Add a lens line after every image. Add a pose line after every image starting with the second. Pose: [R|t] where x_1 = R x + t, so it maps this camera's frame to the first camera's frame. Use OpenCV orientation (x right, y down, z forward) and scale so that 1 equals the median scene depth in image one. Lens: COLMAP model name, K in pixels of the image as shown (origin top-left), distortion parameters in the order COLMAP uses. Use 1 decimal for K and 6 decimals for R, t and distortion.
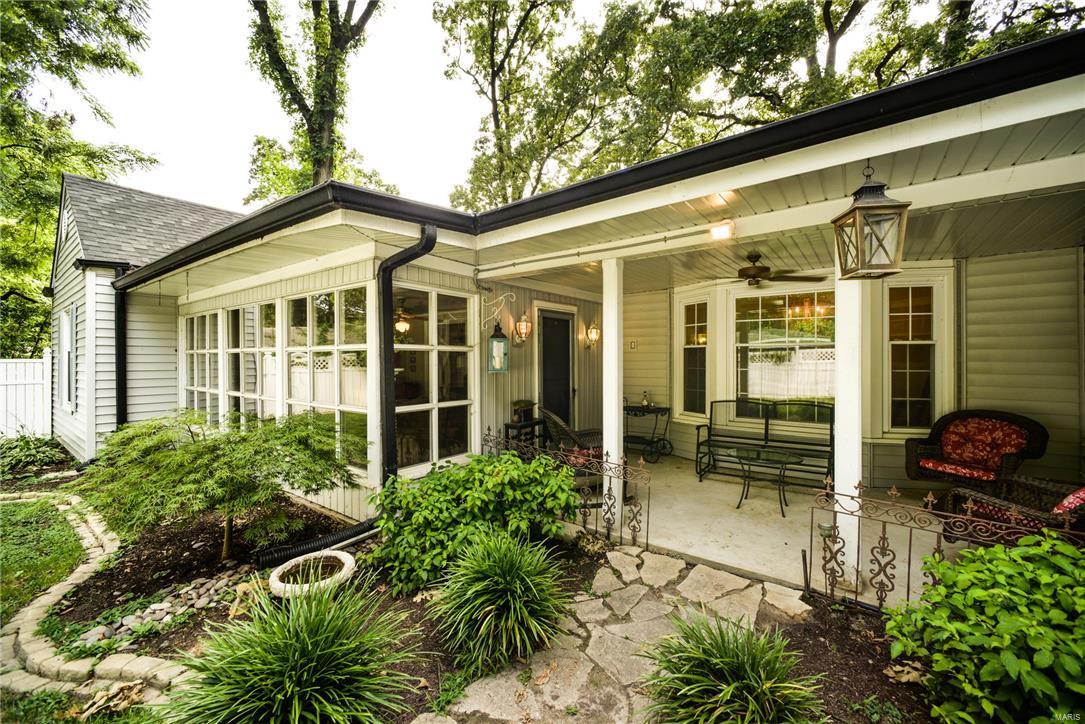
lens RADIAL K [[432.3, 0, 543.6], [0, 432.3, 358.1], [0, 0, 1]] dist [-0.002117, 0.000358]
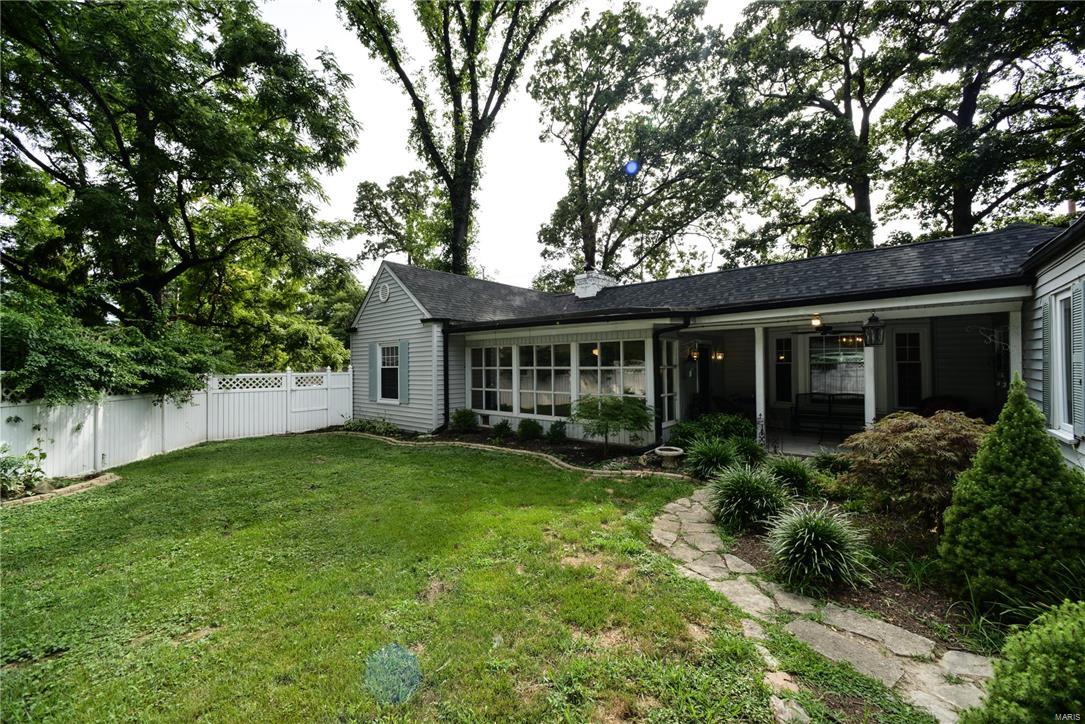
lens RADIAL K [[432.2, 0, 542.5], [0, 432.2, 362.0], [0, 0, 1]] dist [0.000431, 0.000202]
pose [[0.997933, -0.008899, -0.063651, -0.487375], [0.008497, 0.999942, -0.006582, -0.027614], [0.063706, 0.006027, 0.997950, -0.766835]]
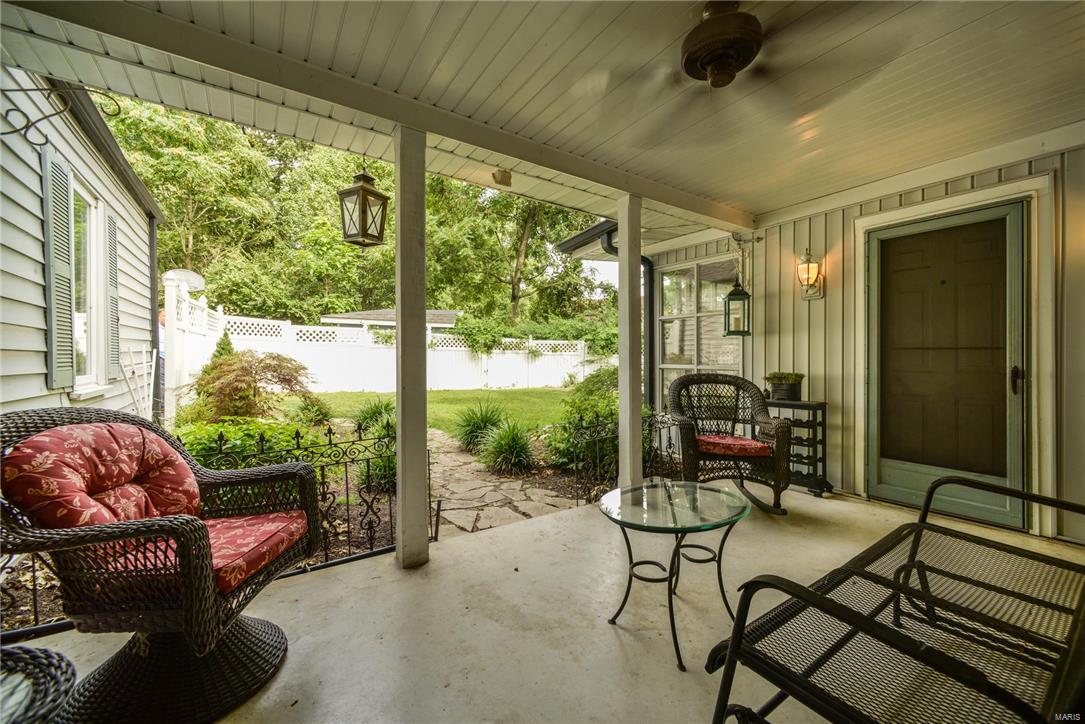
lens RADIAL K [[432.3, 0, 543.6], [0, 432.3, 358.1], [0, 0, 1]] dist [-0.002117, 0.000358]
pose [[-0.334890, 0.015402, -0.942132, 0.633772], [0.015875, 0.999817, 0.010702, 0.045769], [0.942124, -0.011373, -0.335073, 0.678123]]
